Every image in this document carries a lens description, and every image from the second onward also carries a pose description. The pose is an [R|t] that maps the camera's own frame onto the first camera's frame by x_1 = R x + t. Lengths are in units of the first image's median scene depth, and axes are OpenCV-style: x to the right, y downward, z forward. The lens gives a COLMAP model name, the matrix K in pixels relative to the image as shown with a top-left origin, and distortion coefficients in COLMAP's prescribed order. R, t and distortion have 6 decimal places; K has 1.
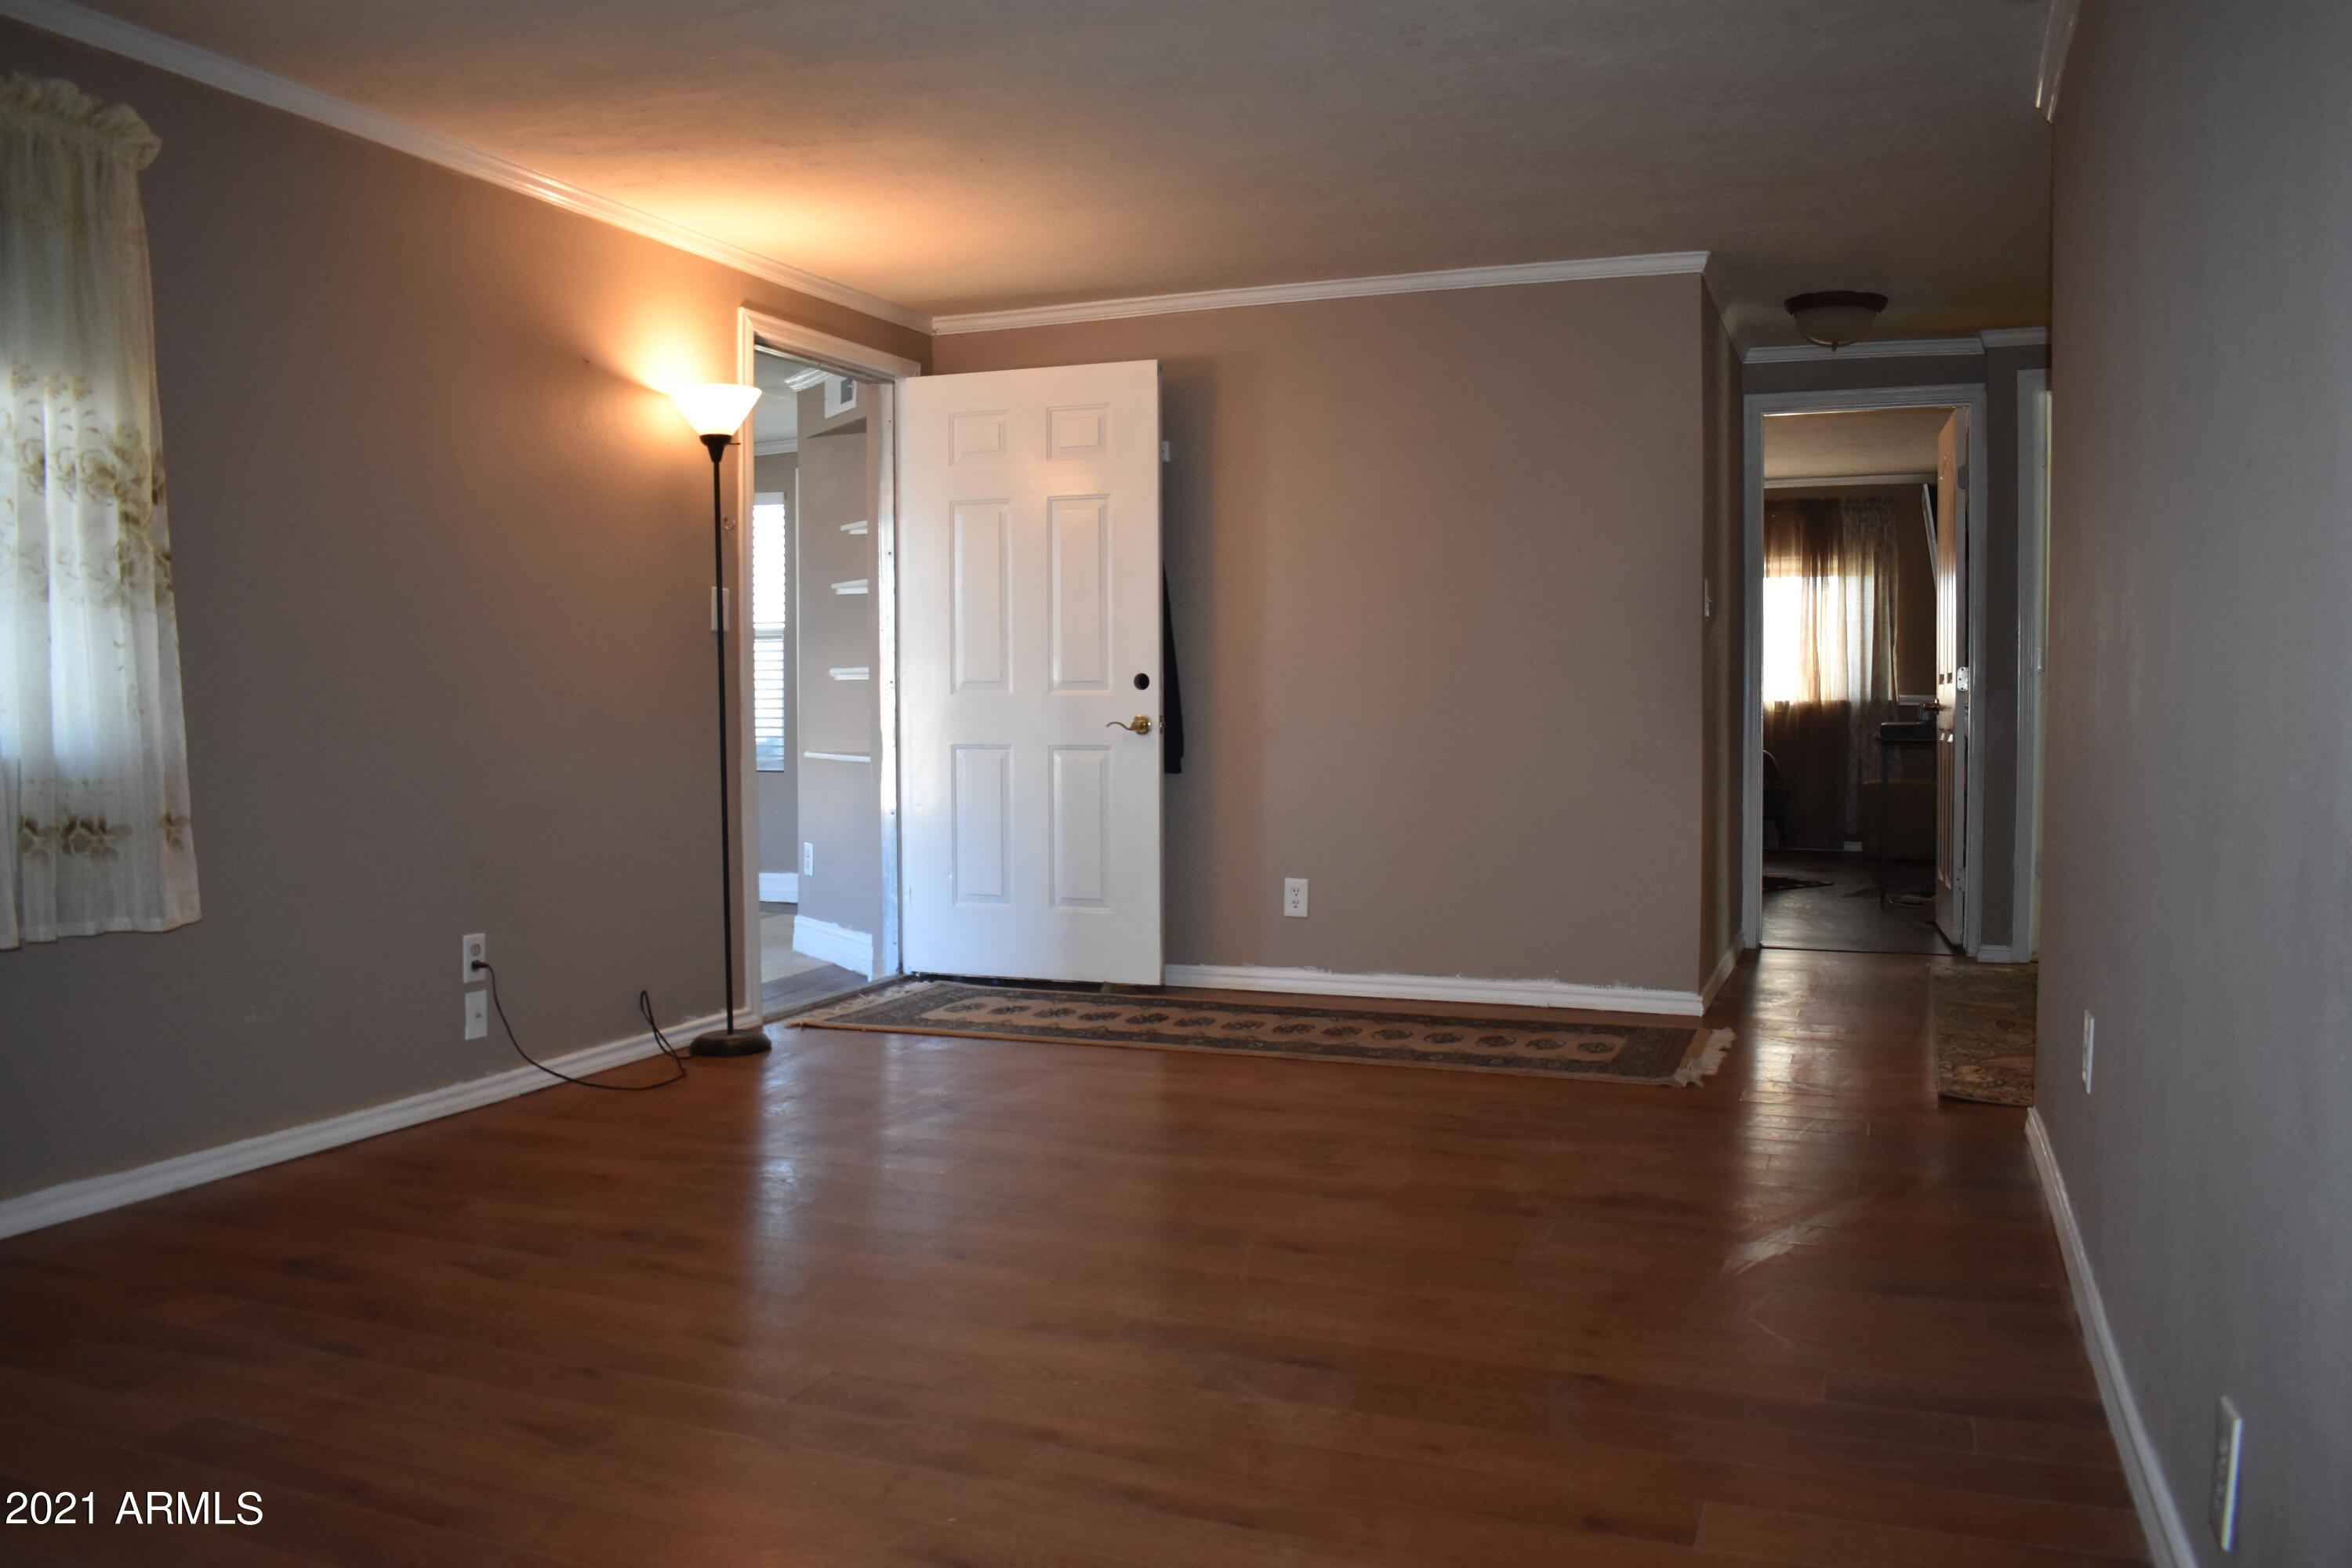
lens RADIAL K [[1826.9, 0, 1188.7], [0, 1826.9, 789.3], [0, 0, 1]] dist [-0.099543, 0.019427]
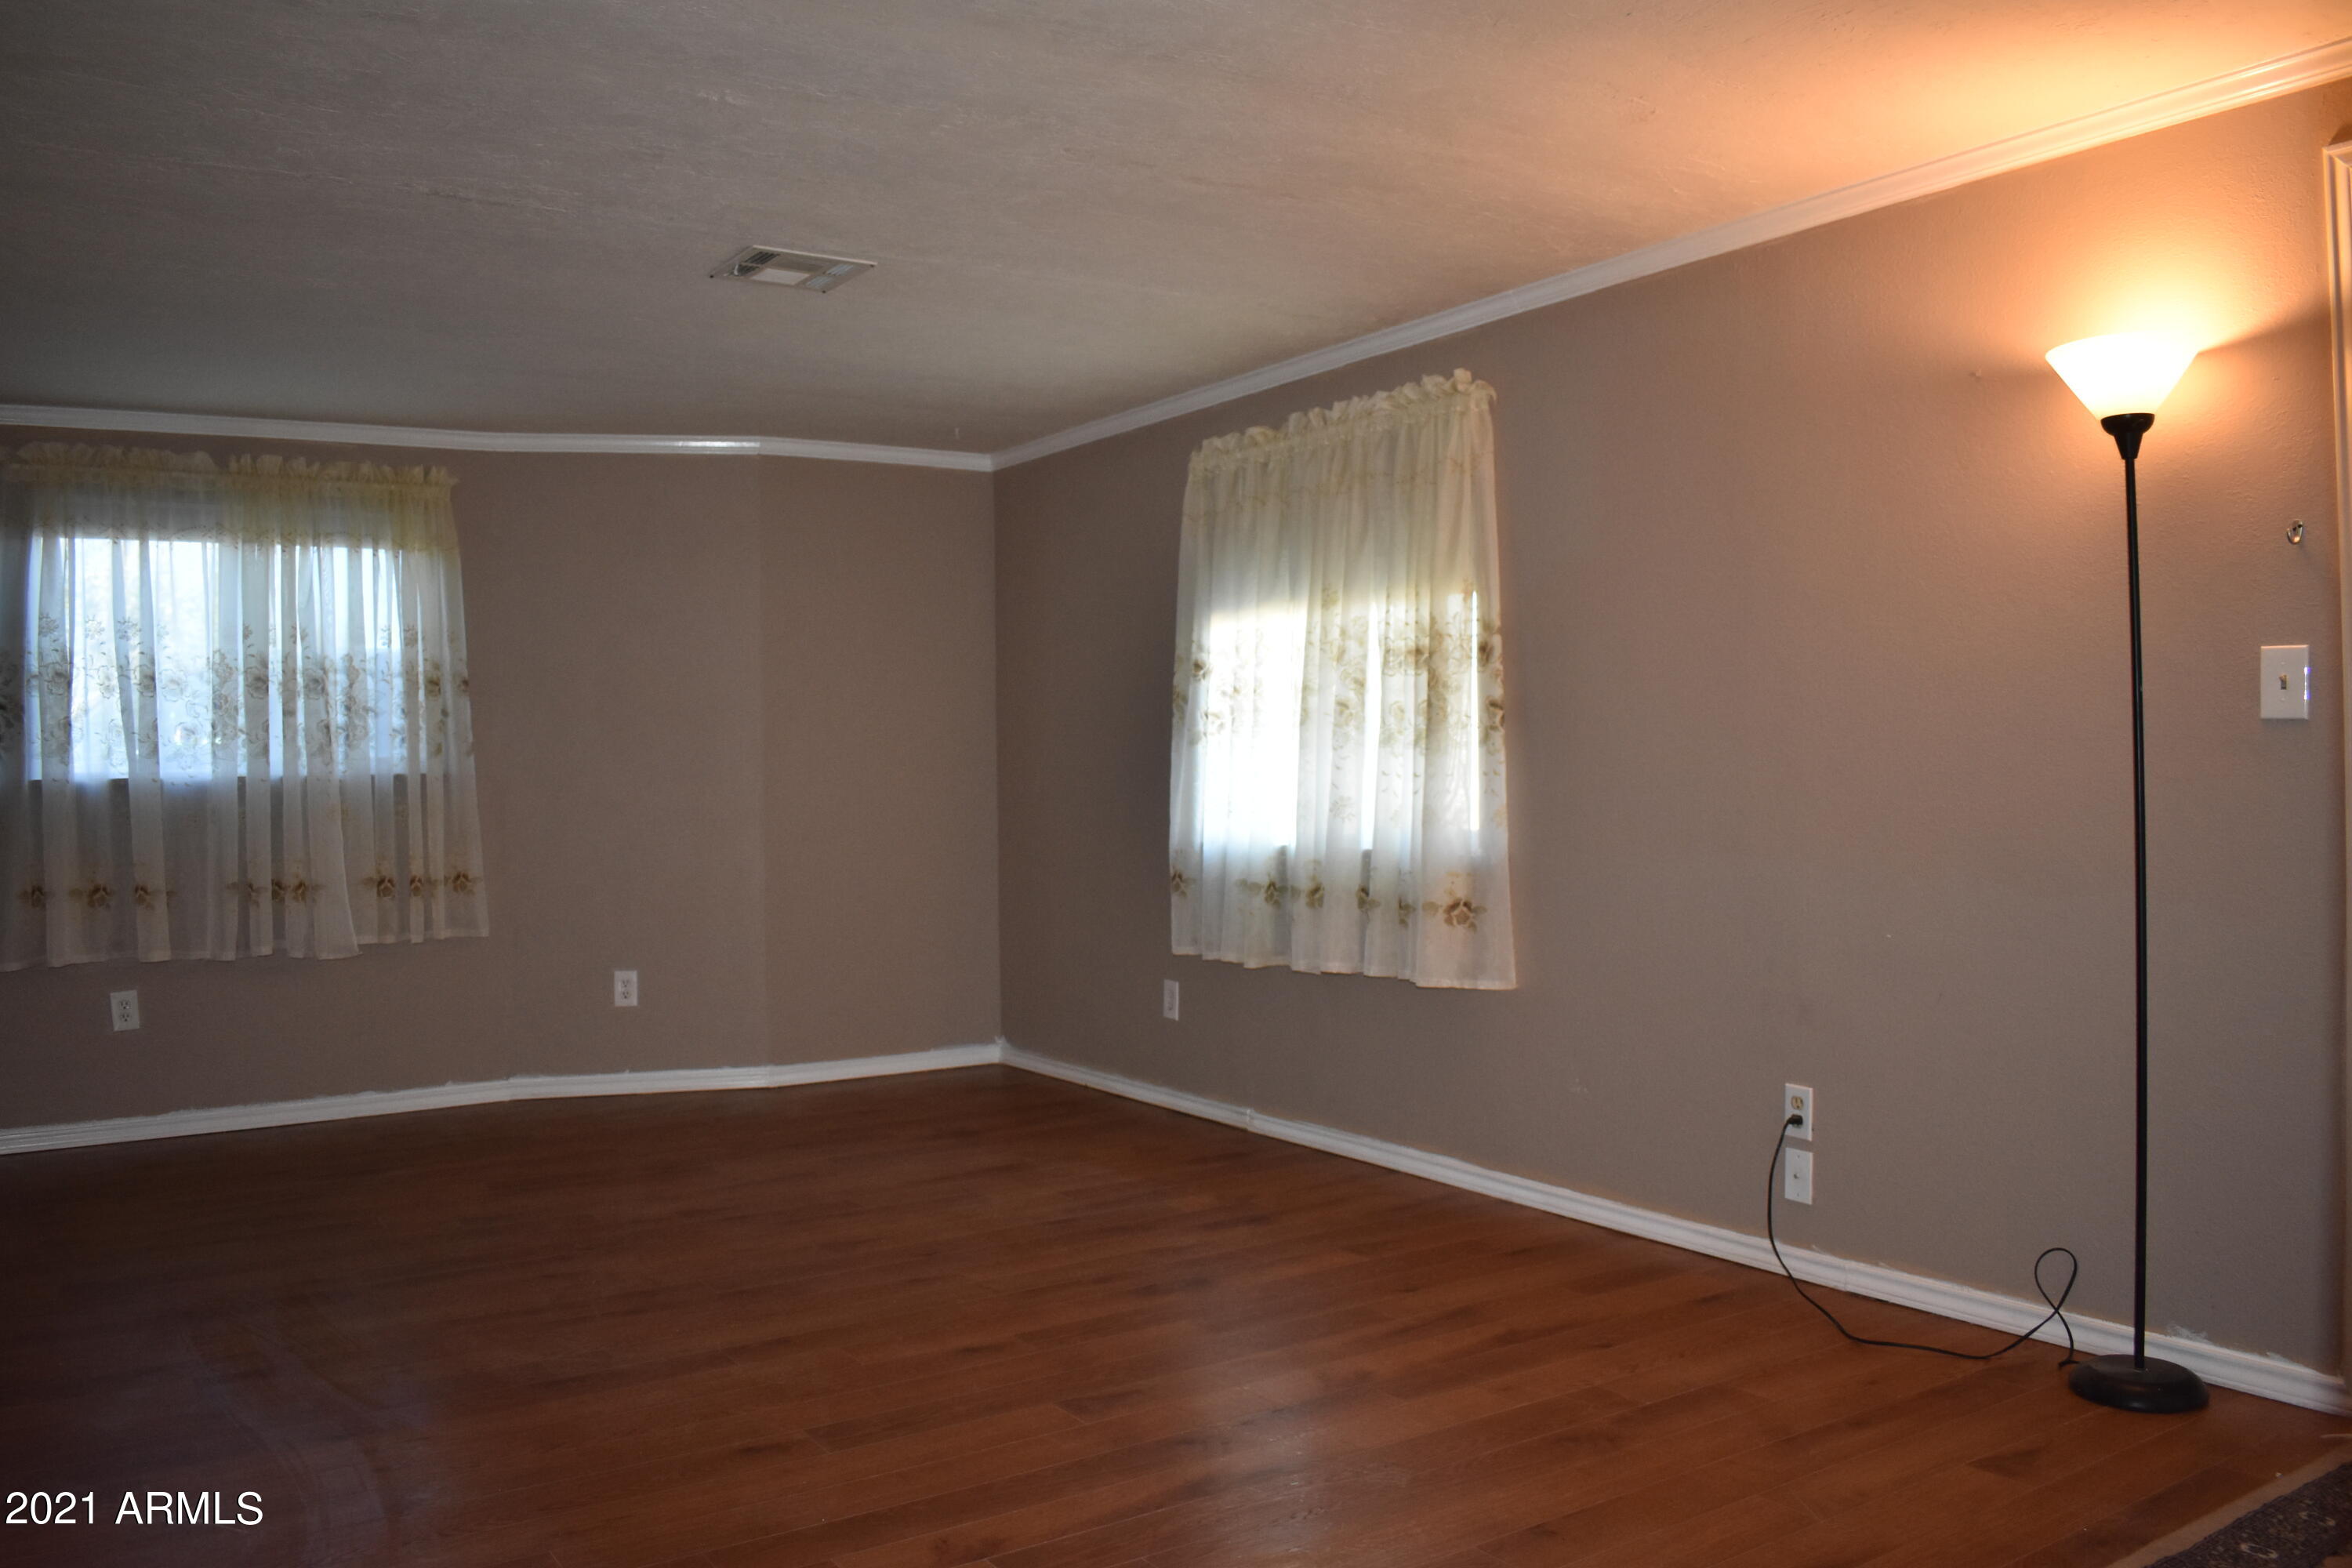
lens RADIAL K [[1826.9, 0, 1177.4], [0, 1826.9, 791.4], [0, 0, 1]] dist [-0.099543, 0.019427]
pose [[-0.572743, 0.026661, -0.819302, 0.391709], [-0.021515, 0.998638, 0.047537, -0.077649], [0.819453, 0.044854, -0.571389, 0.965519]]
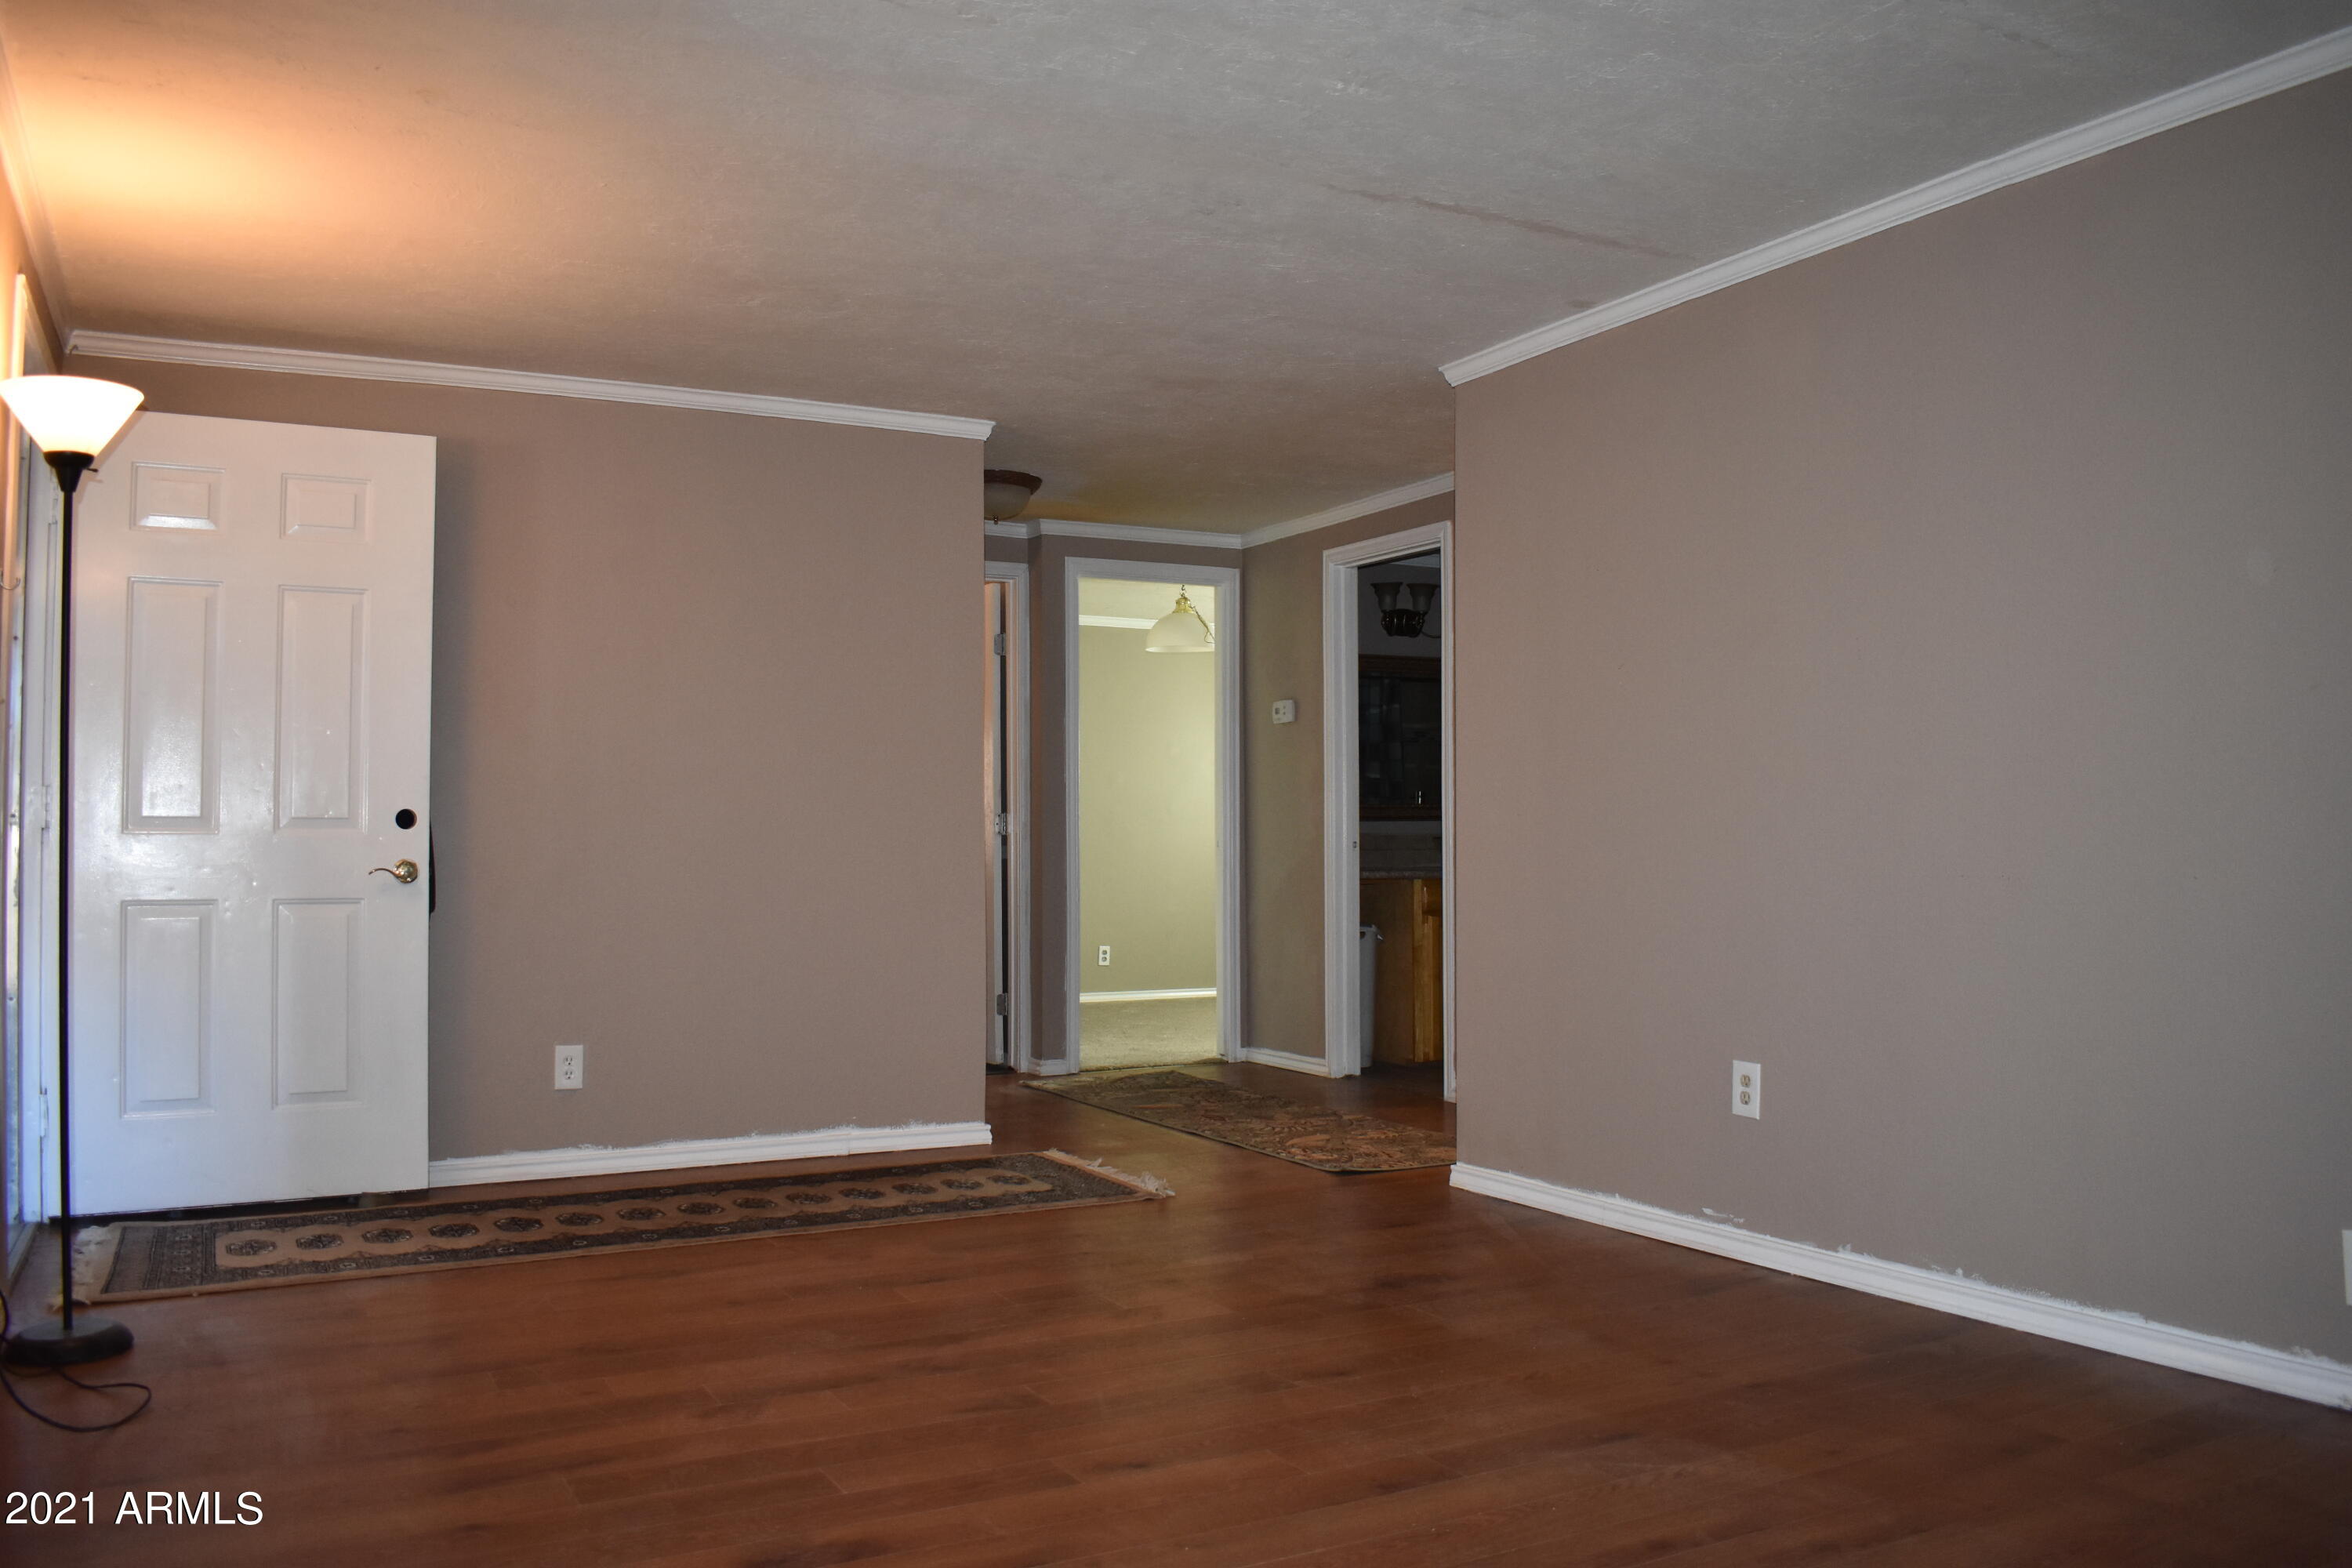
lens RADIAL K [[1826.9, 0, 1171.1], [0, 1826.9, 775.6], [0, 0, 1]] dist [-0.099543, 0.019427]
pose [[0.642786, 0.027644, 0.765547, -0.443752], [0.042052, 0.996568, -0.071296, -0.006620], [-0.764891, 0.078021, 0.639417, 0.227847]]
